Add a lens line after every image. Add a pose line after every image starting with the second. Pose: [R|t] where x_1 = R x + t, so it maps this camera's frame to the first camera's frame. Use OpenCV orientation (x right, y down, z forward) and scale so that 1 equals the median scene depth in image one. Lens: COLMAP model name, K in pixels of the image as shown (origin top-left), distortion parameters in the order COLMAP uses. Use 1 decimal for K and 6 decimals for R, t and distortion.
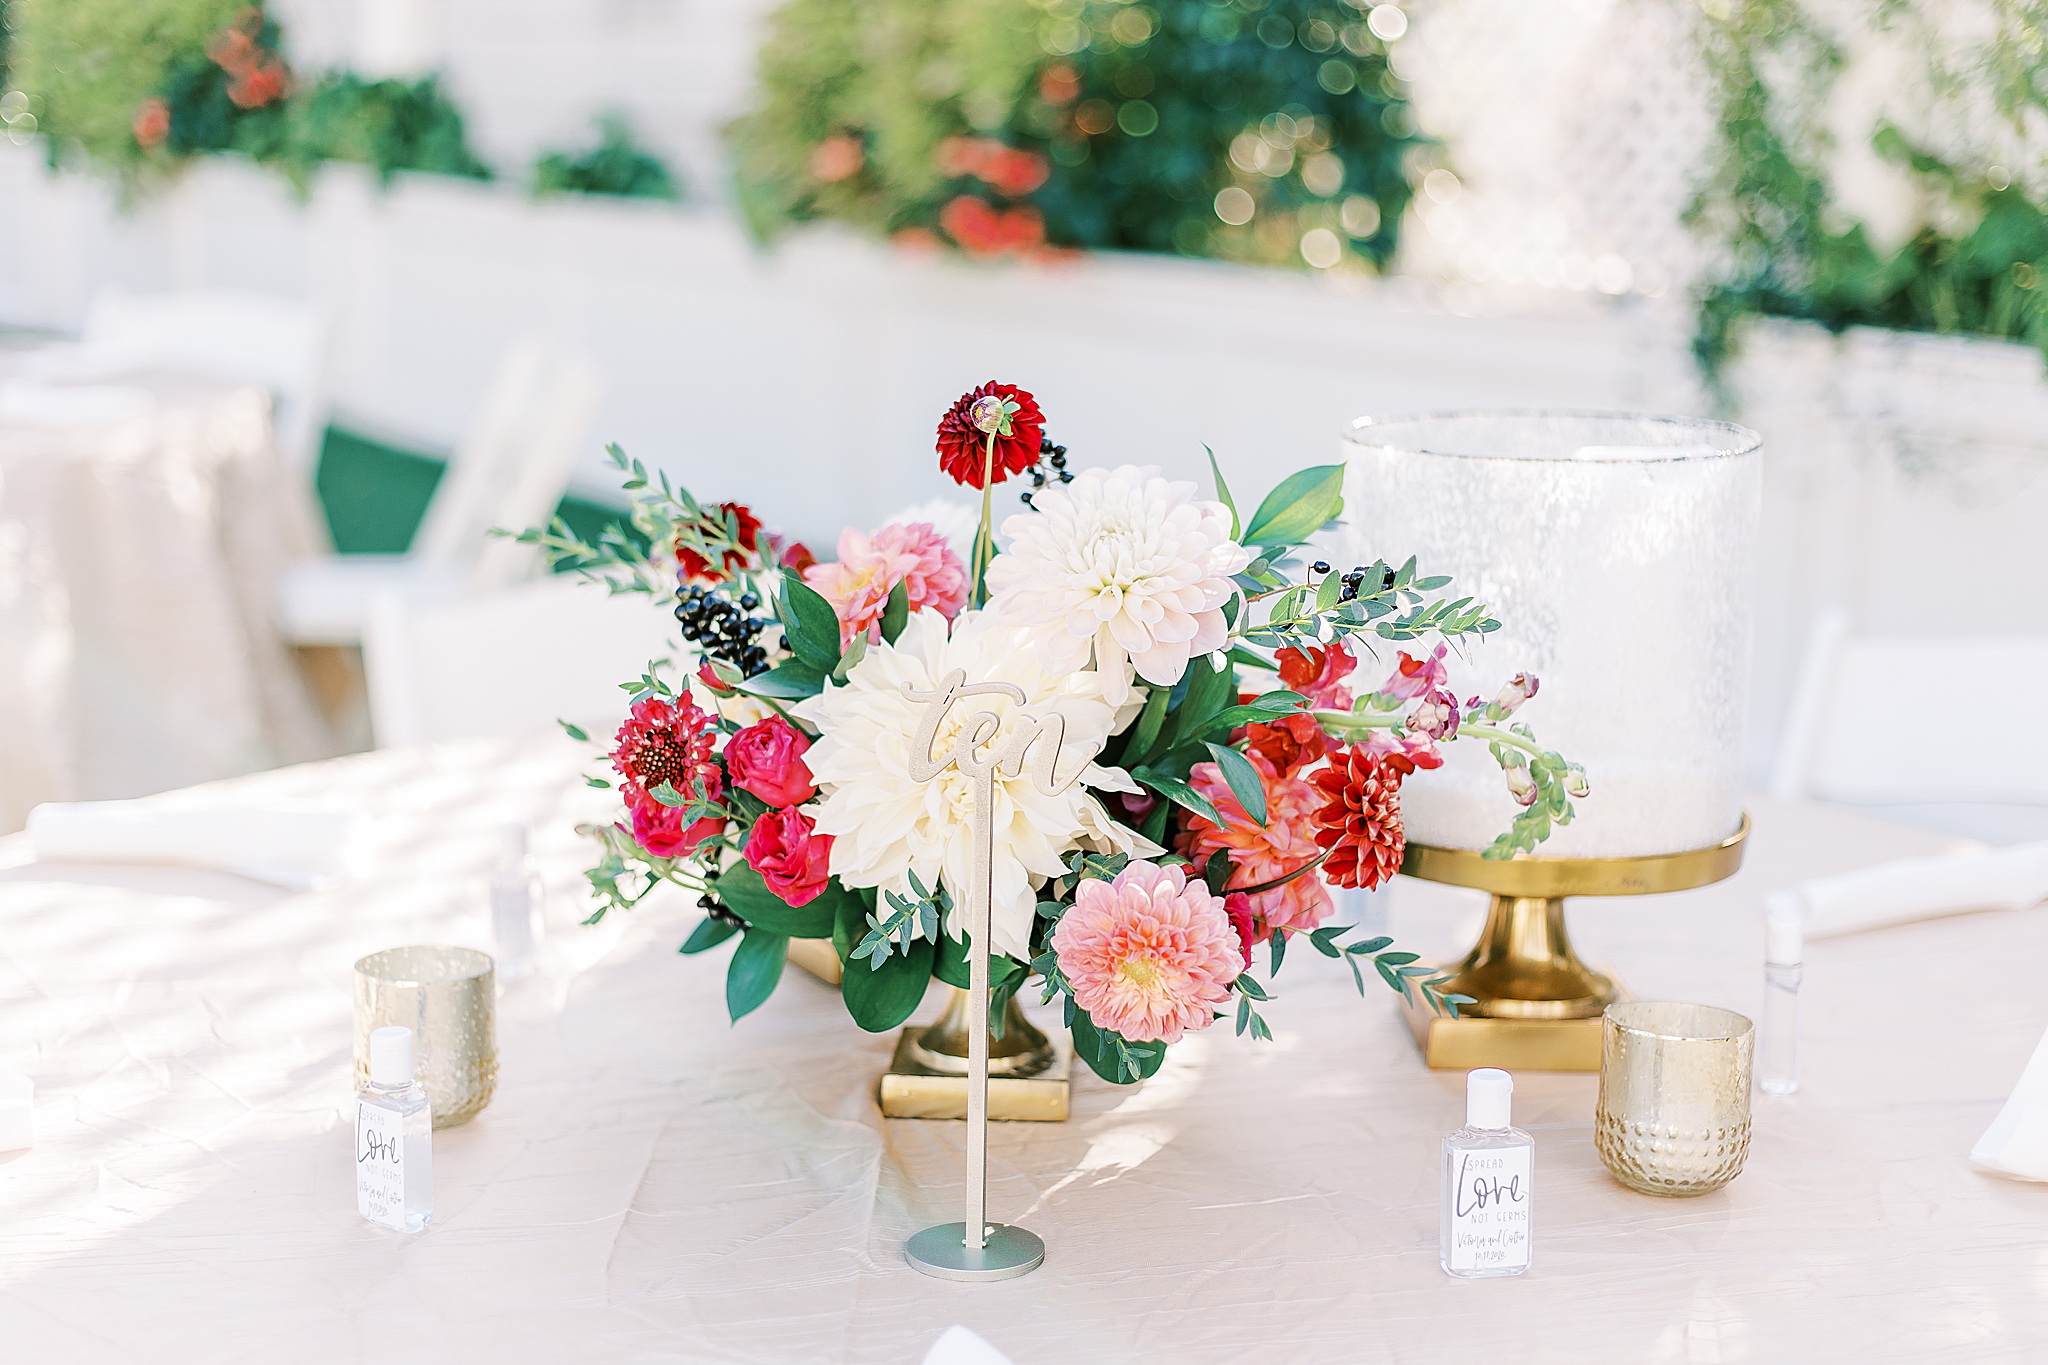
lens RADIAL K [[3131.7, 0, 1024.0], [0, 3131.7, 682.5], [0, 0, 1]] dist [-0.000023, -0.161889]
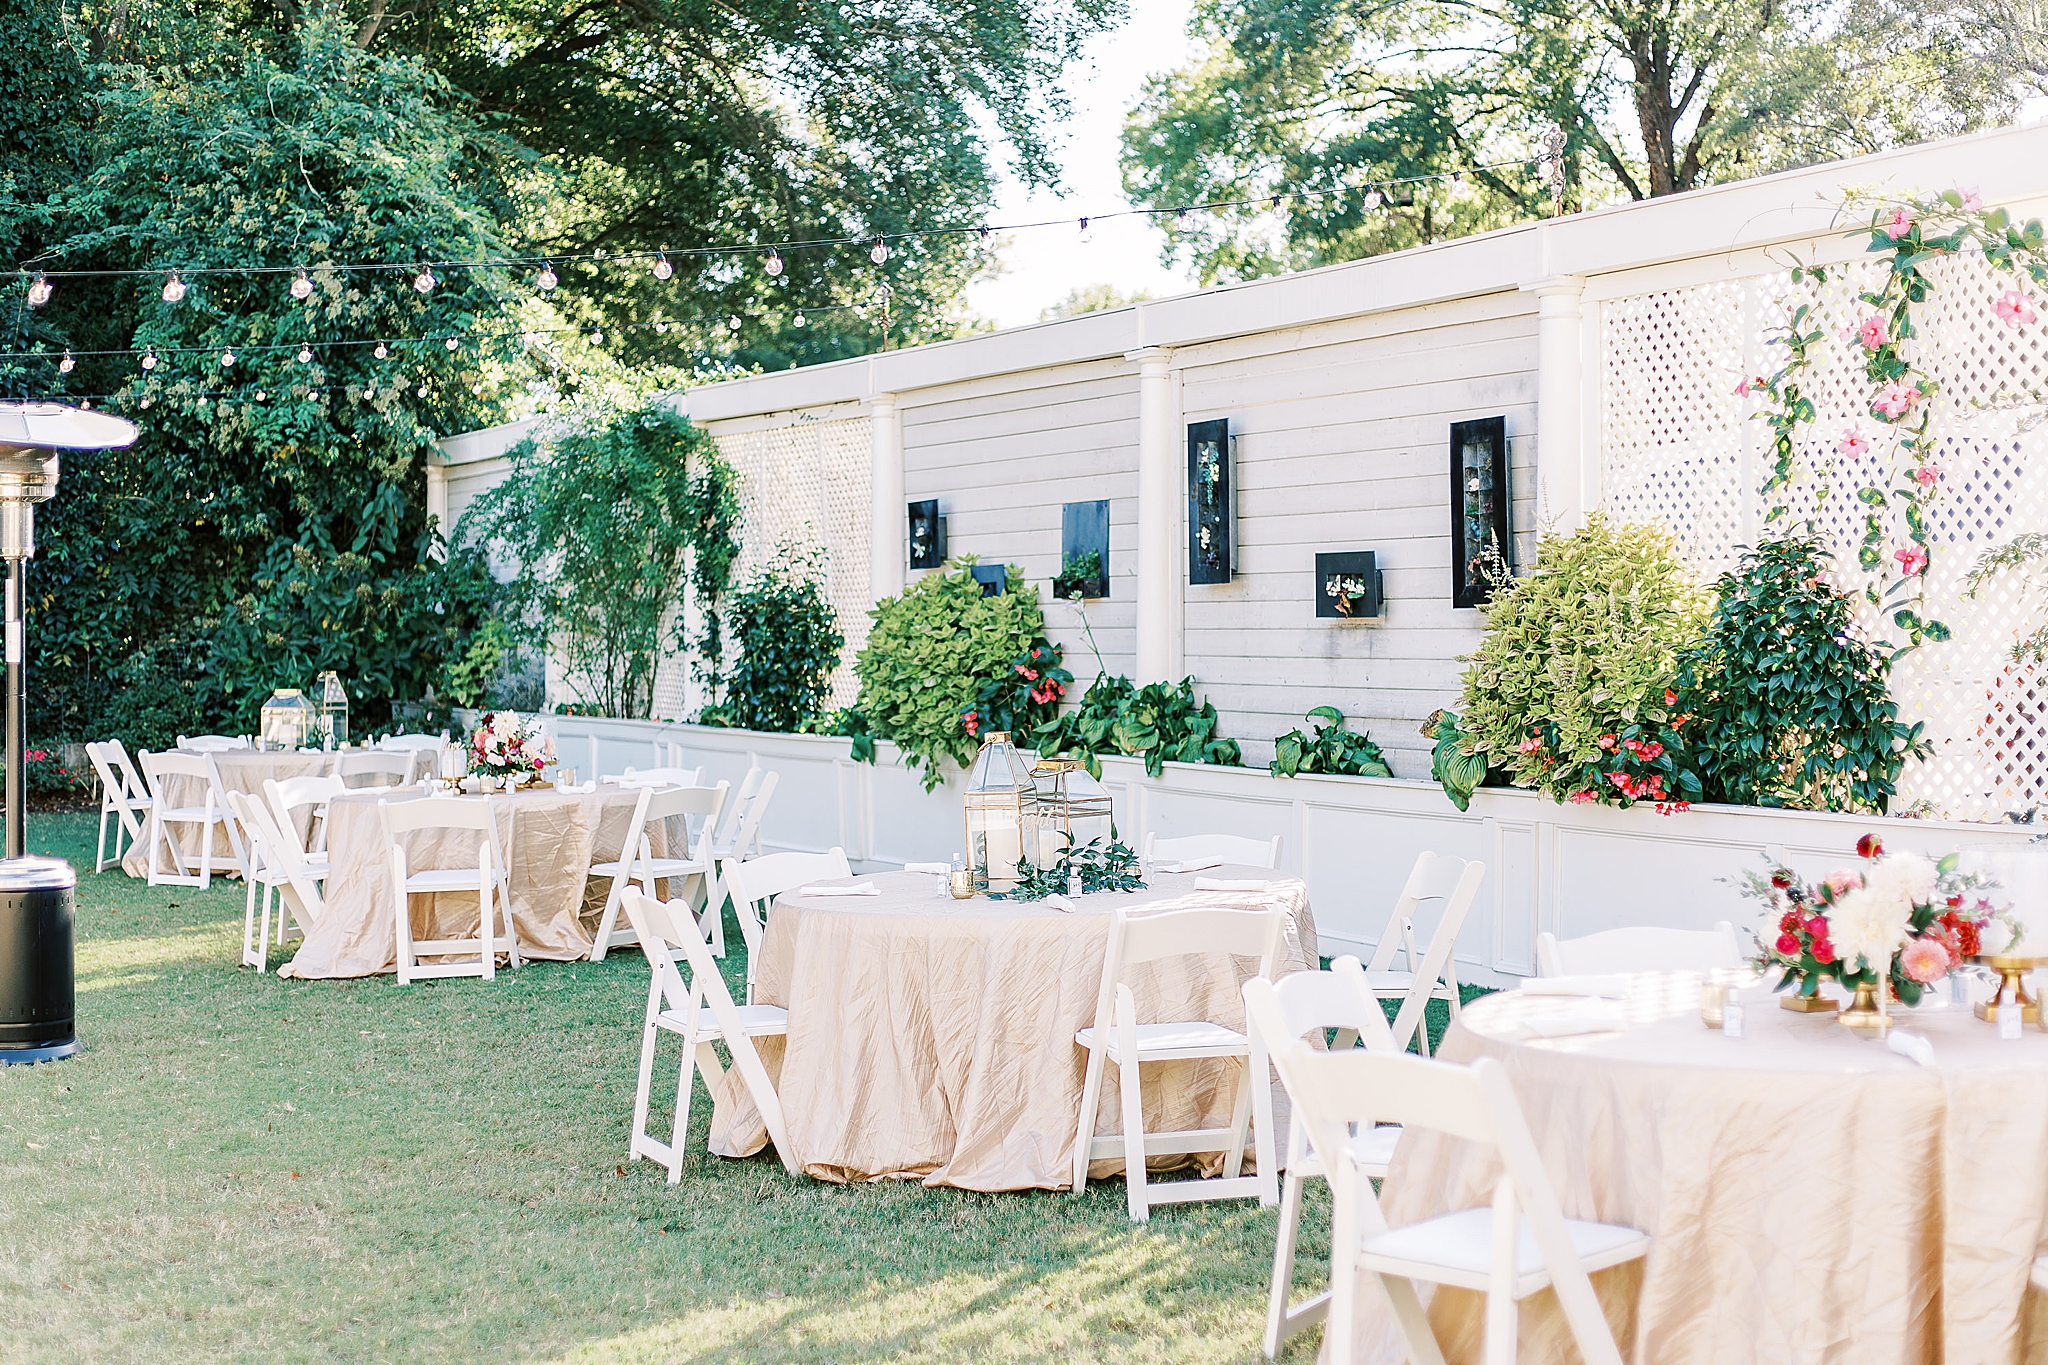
lens RADIAL K [[3131.7, 0, 1024.0], [0, 3131.7, 682.5], [0, 0, 1]] dist [-0.000023, -0.161889]
pose [[0.992772, -0.016735, -0.118844, -0.565336], [-0.004045, 0.985002, -0.172497, 0.382737], [0.119949, 0.171731, 0.977814, -2.871742]]
